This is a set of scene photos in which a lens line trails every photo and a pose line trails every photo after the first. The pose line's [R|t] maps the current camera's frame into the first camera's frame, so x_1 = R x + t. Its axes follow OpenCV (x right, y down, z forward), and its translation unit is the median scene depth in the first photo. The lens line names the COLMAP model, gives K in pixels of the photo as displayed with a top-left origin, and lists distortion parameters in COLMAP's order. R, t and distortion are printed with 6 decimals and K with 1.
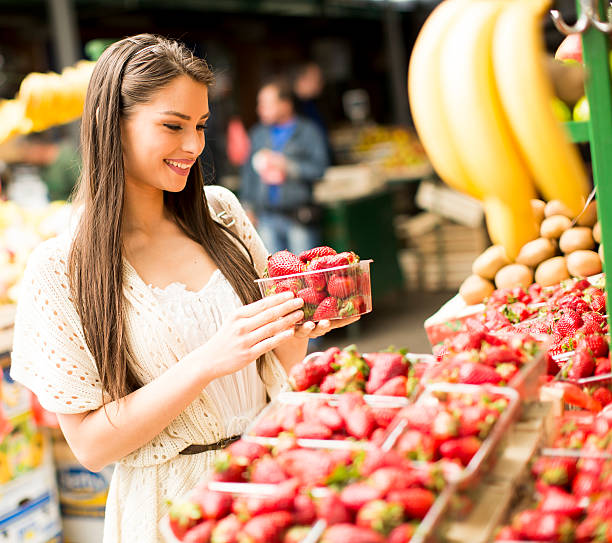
lens RADIAL K [[1195.8, 0, 198.5], [0, 1195.8, 272.2], [0, 0, 1]] dist [-0.161012, 0.188522]
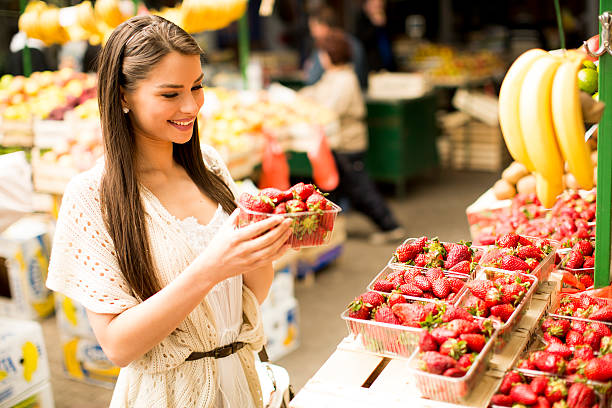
lens RADIAL K [[899.4, 0, 306.0], [0, 899.4, 204.0], [0, 0, 1]] dist [-0.188941, 0.399947]
pose [[0.995466, 0.087468, 0.037364, -0.098250], [-0.090157, 0.992894, 0.077672, -0.062038], [-0.030305, -0.080689, 0.996279, -0.197329]]
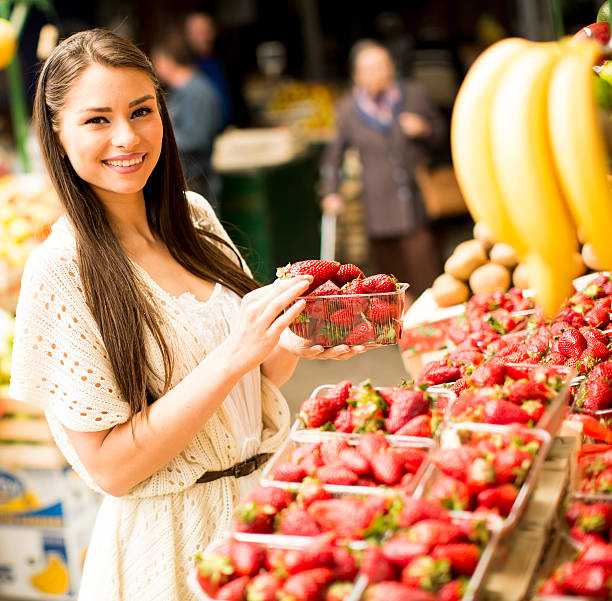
lens RADIAL K [[1319.1, 0, 129.4], [0, 1319.1, 300.4], [0, 0, 1]] dist [-0.103652, -0.129639]
pose [[0.999339, -0.005117, 0.035978, -0.102195], [0.003334, 0.998771, 0.049445, -0.056388], [-0.036187, -0.049293, 0.998129, -0.037946]]
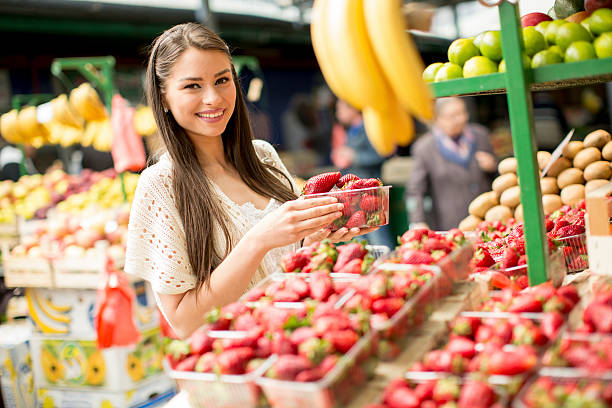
lens RADIAL K [[899.4, 0, 306.0], [0, 899.4, 204.0], [0, 0, 1]] dist [-0.188941, 0.399947]
pose [[0.999782, 0.006431, -0.019887, 0.129578], [-0.007330, 0.998938, -0.045487, 0.071165], [0.019573, 0.045623, 0.998767, -0.007199]]
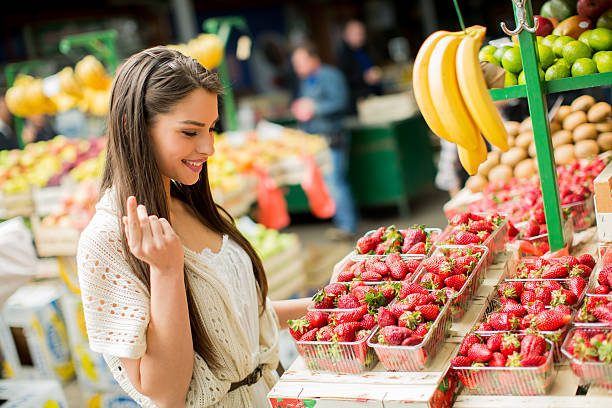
lens RADIAL K [[899.4, 0, 306.0], [0, 899.4, 204.0], [0, 0, 1]] dist [-0.188941, 0.399947]
pose [[0.998261, -0.056438, 0.017048, -0.014297], [0.055858, 0.997901, 0.032763, -0.017697], [-0.018861, -0.031754, 0.999318, -0.281186]]
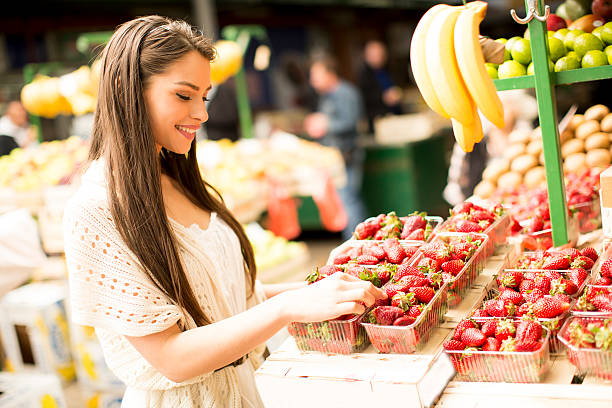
lens RADIAL K [[899.4, 0, 306.0], [0, 899.4, 204.0], [0, 0, 1]] dist [-0.188941, 0.399947]
pose [[0.999943, -0.010686, -0.000378, 0.009231], [0.010688, 0.999929, 0.005218, 0.044511], [0.000322, -0.005222, 0.999986, -0.258510]]
